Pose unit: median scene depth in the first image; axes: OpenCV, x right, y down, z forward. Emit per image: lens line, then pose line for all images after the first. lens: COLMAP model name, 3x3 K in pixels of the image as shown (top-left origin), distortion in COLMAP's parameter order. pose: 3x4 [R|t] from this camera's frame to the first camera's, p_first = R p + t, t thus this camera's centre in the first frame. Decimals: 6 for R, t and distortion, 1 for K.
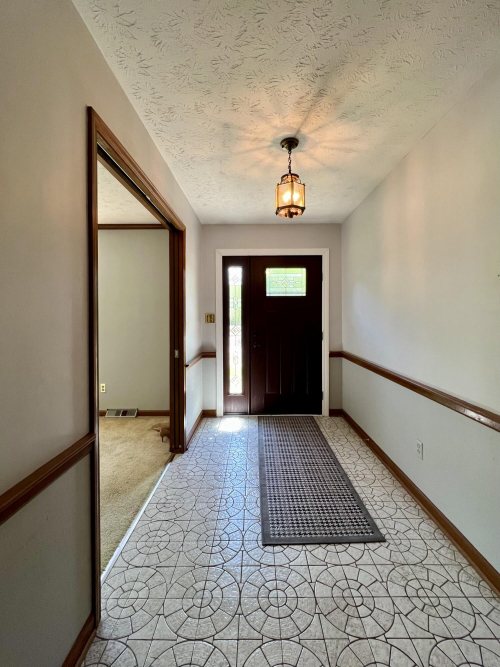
lens RADIAL K [[290.9, 0, 250.7], [0, 290.9, 327.9], [0, 0, 1]] dist [-0.000567, 0.000001]
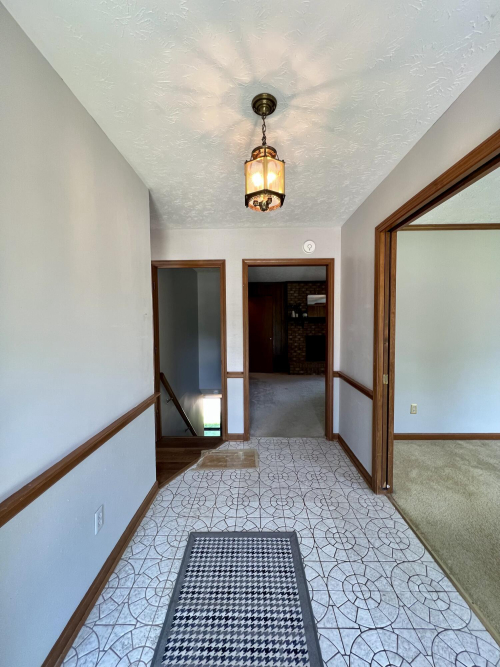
lens RADIAL K [[268.3, 0, 250.4], [0, 268.3, 333.2], [0, 0, 1]] dist [0.003626, -0.000406]
pose [[-0.999853, 0.016966, 0.002371, 0.207700], [0.017106, 0.996209, 0.085295, -0.152924], [-0.000915, 0.085323, -0.996353, 2.018650]]
